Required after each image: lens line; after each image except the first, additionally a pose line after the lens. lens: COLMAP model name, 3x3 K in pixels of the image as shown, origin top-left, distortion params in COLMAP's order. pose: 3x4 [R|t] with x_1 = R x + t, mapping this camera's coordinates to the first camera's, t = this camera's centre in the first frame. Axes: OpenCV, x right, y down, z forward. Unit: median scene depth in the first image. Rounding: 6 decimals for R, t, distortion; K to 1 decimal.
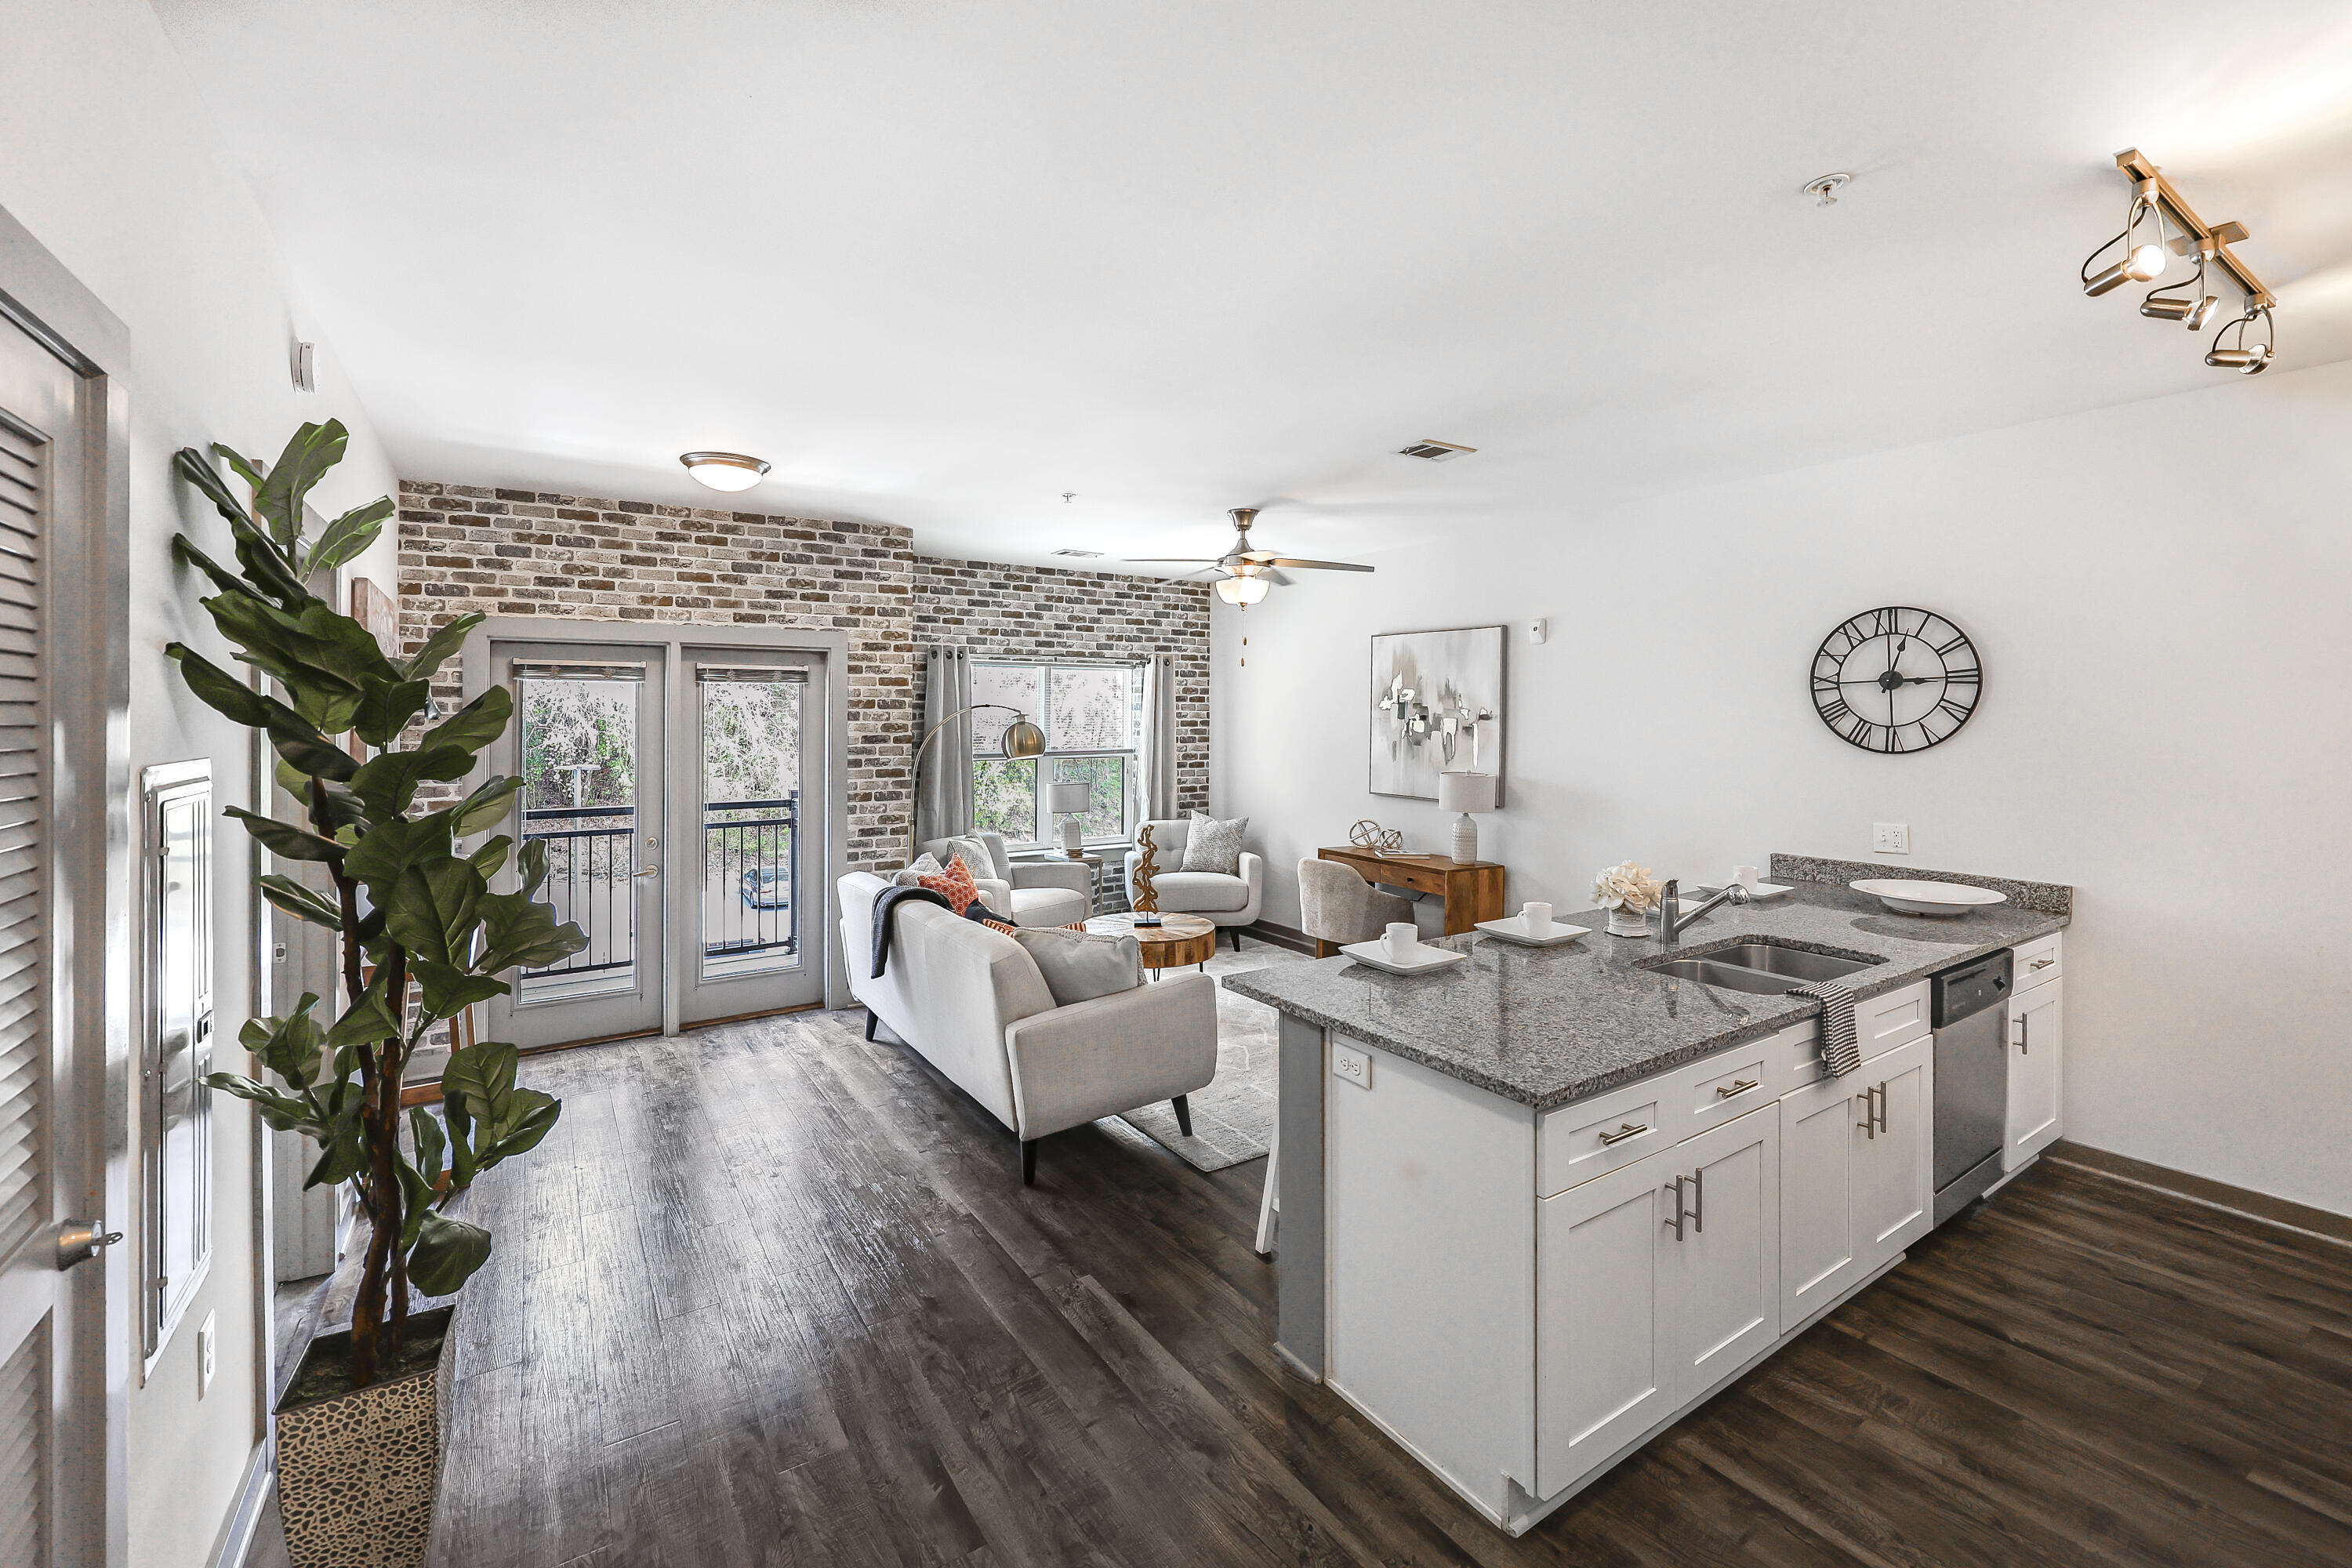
lens RADIAL K [[983.6, 0, 1187.2], [0, 983.6, 724.3], [0, 0, 1]] dist [0.003044, -0.000913]
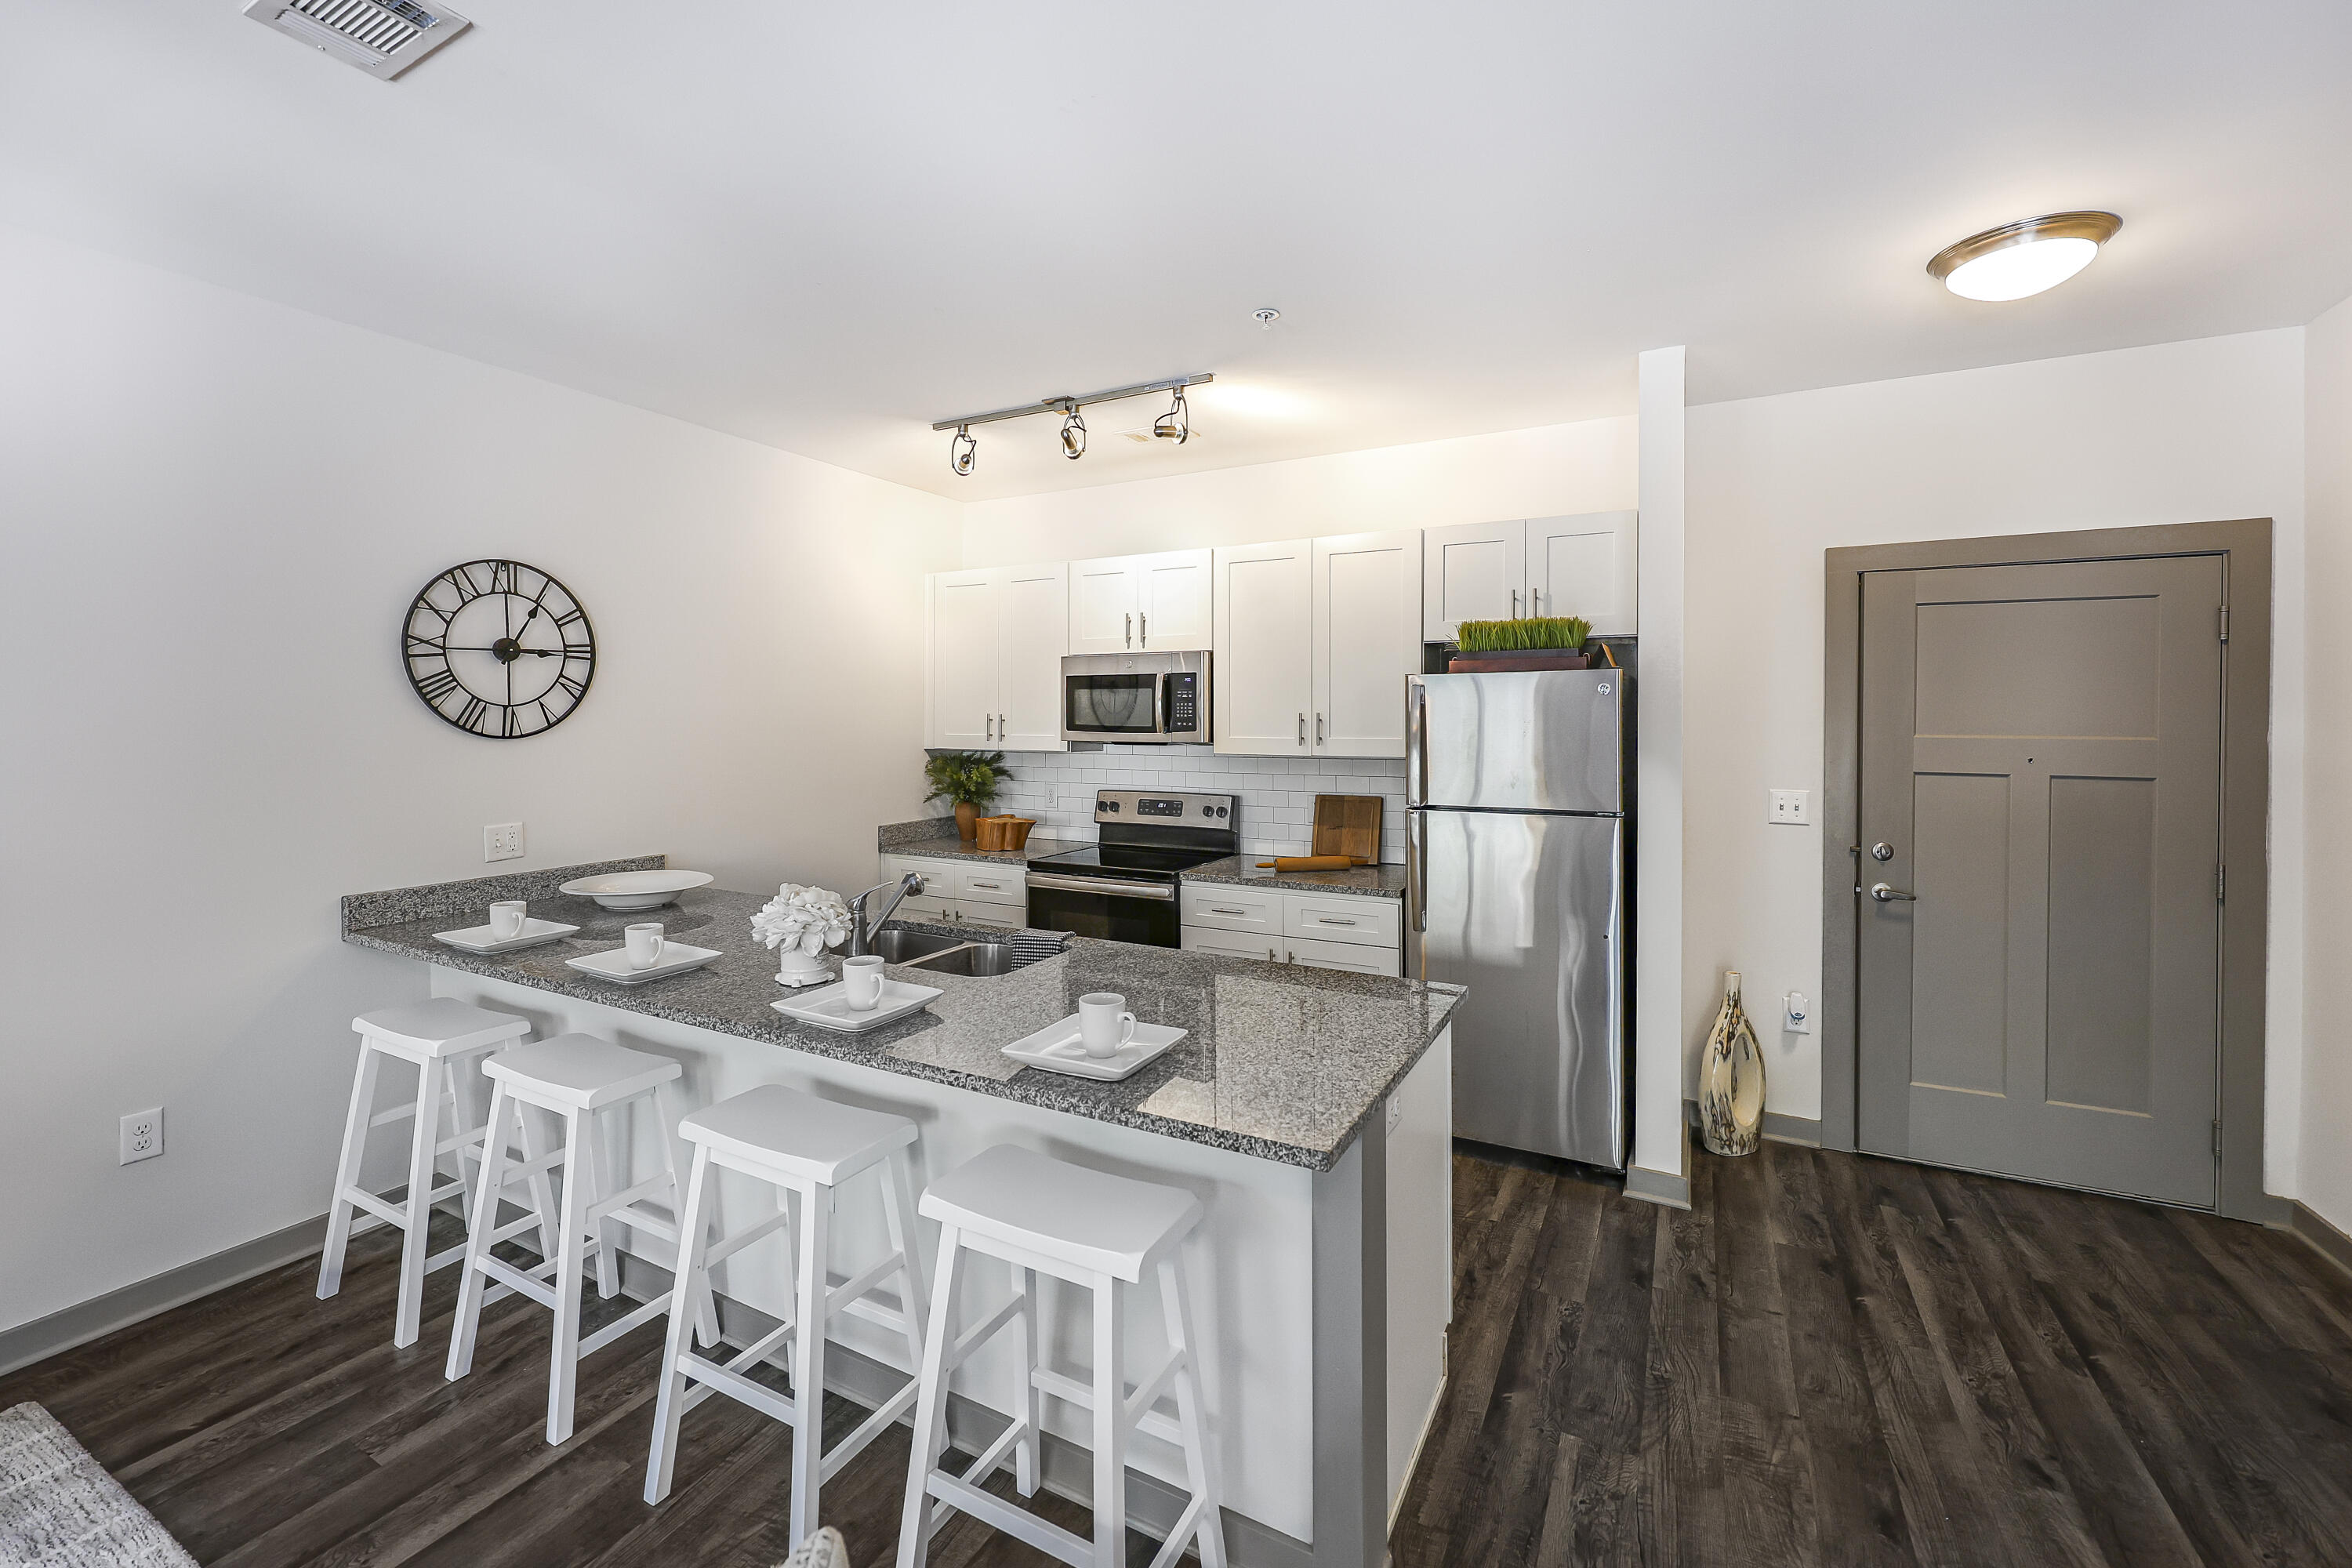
lens RADIAL K [[960.4, 0, 1164.4], [0, 960.4, 732.8], [0, 0, 1]] dist [-0.002409, 0.000661]
pose [[-0.462205, -0.014111, 0.886661, -0.247766], [0.006755, 0.999788, 0.019432, 0.012736], [-0.886747, 0.014971, -0.462012, 0.861040]]
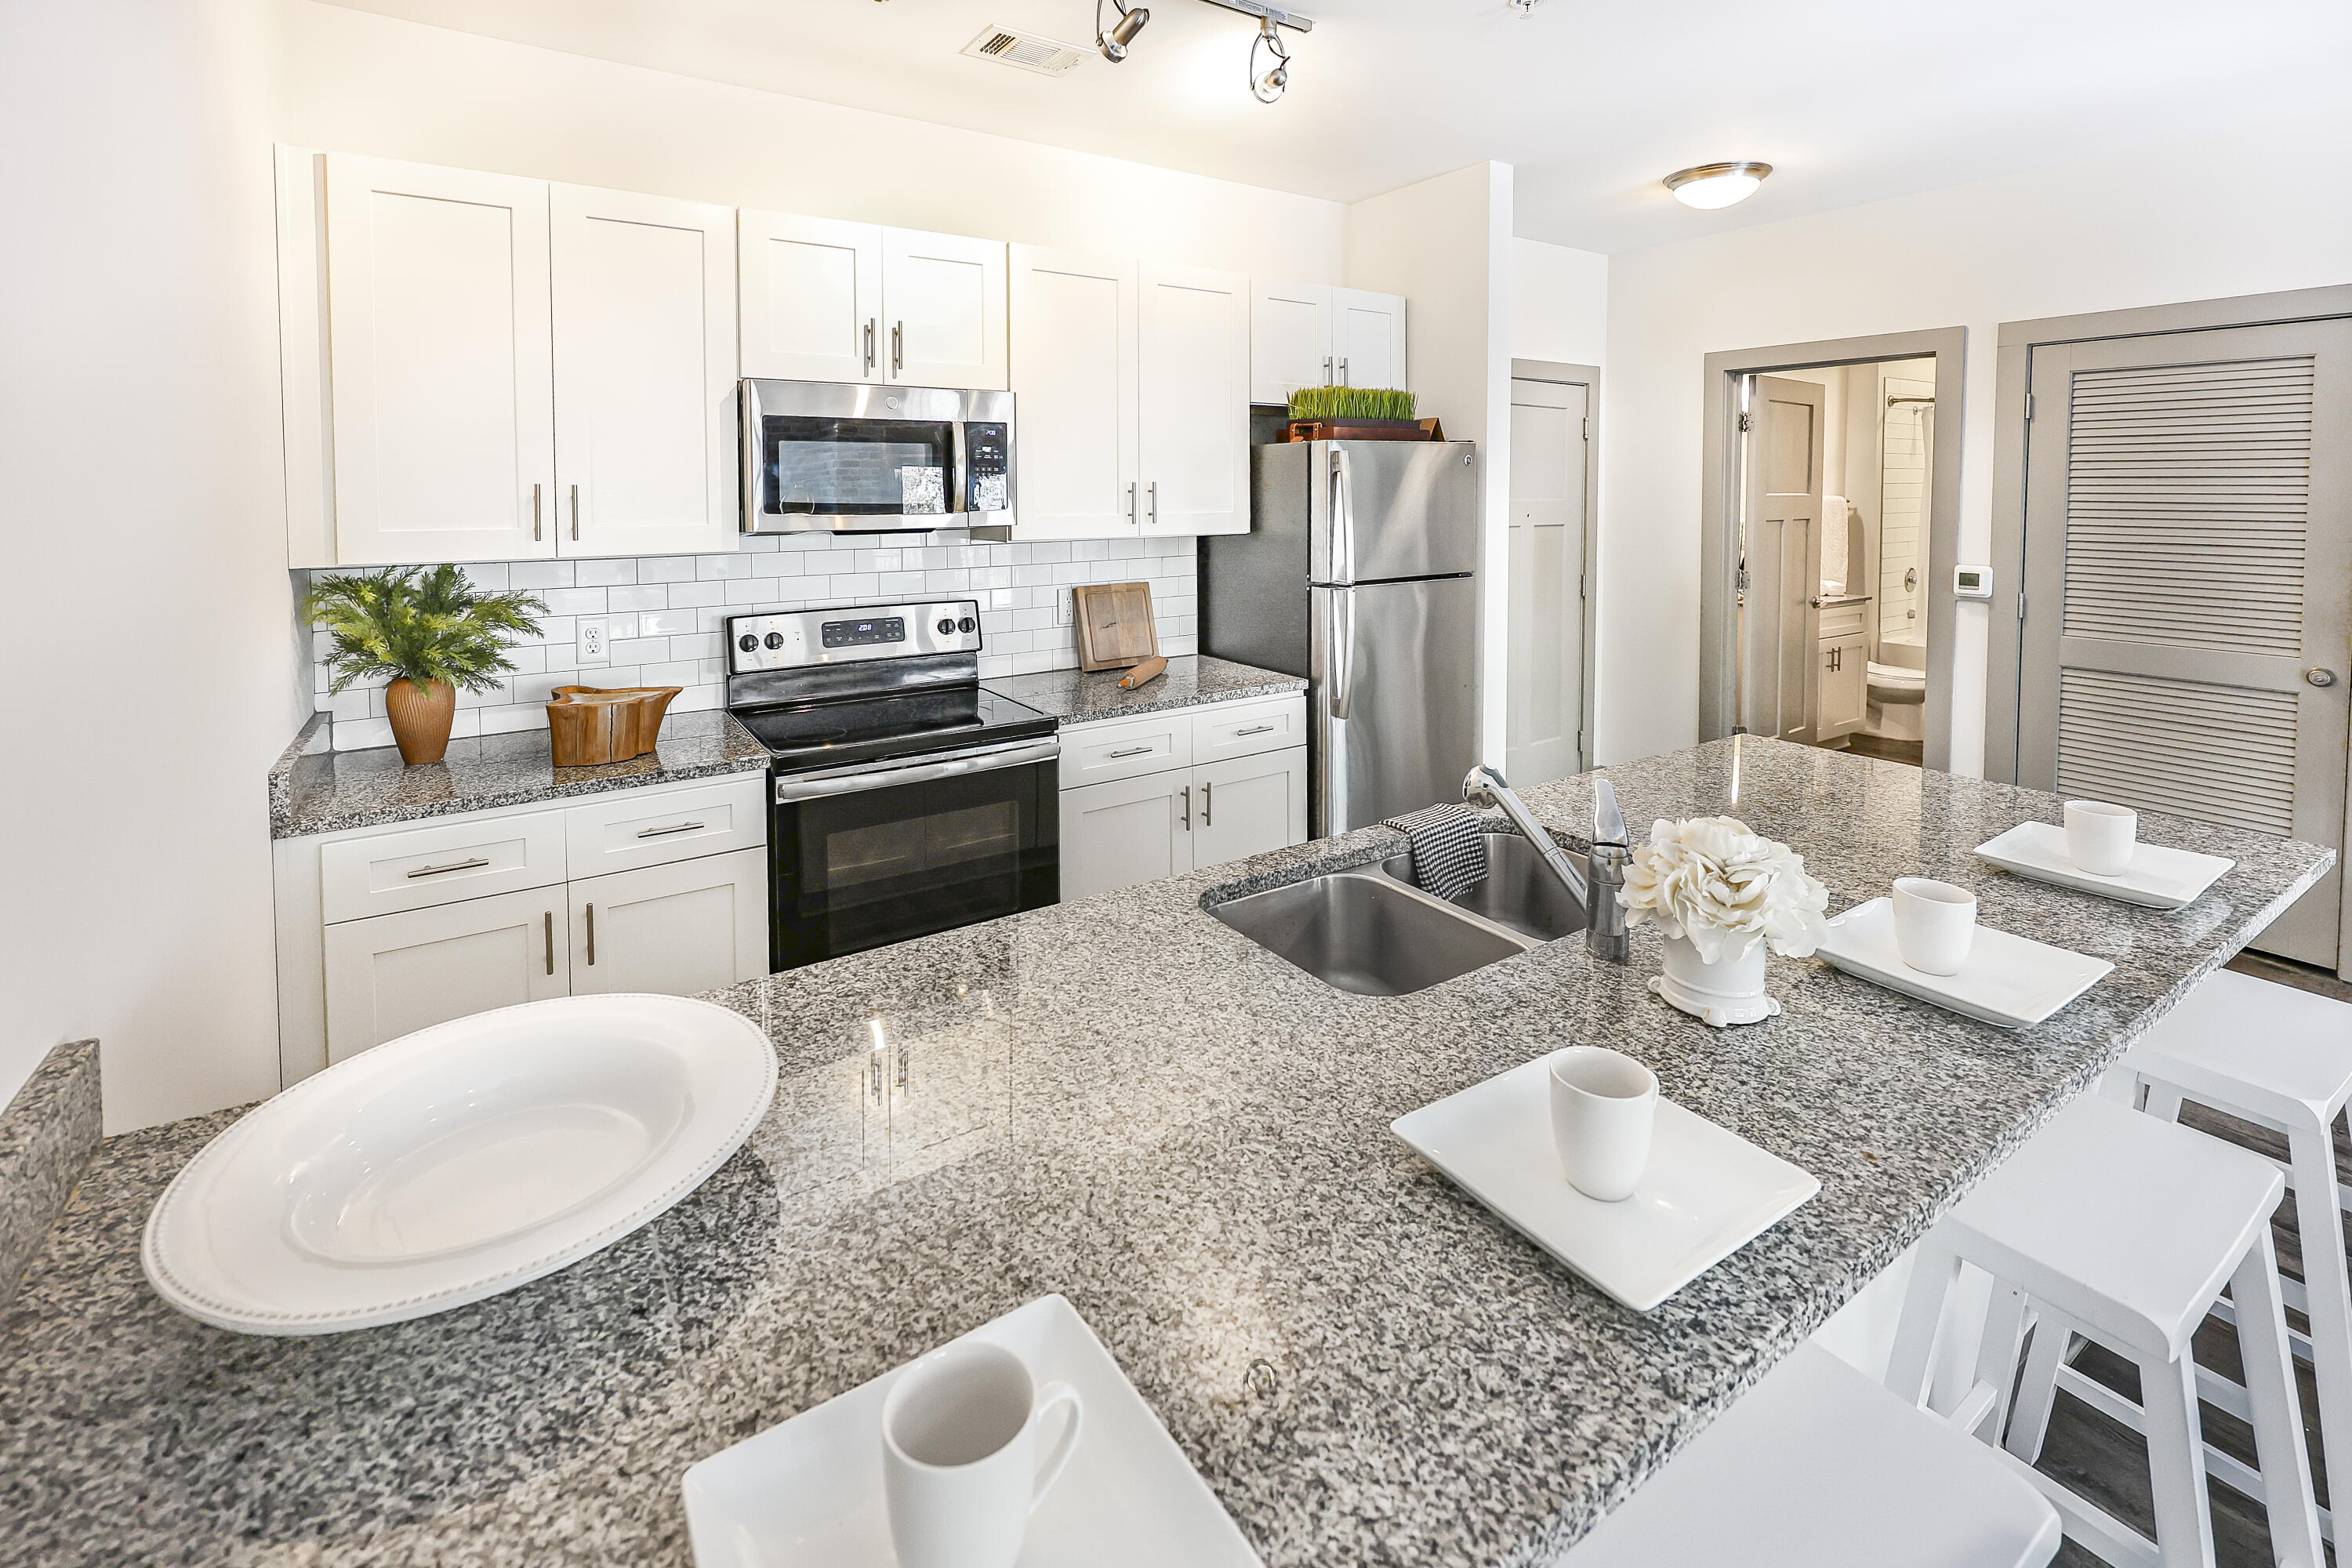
lens RADIAL K [[1004.7, 0, 1151.7], [0, 1004.7, 528.4], [0, 0, 1]] dist [0.005812, -0.000456]
pose [[-0.999855, 0.001438, 0.016954, 0.517629], [0.002360, 0.998513, 0.054460, 0.005779], [-0.016850, 0.054492, -0.998372, 1.080576]]
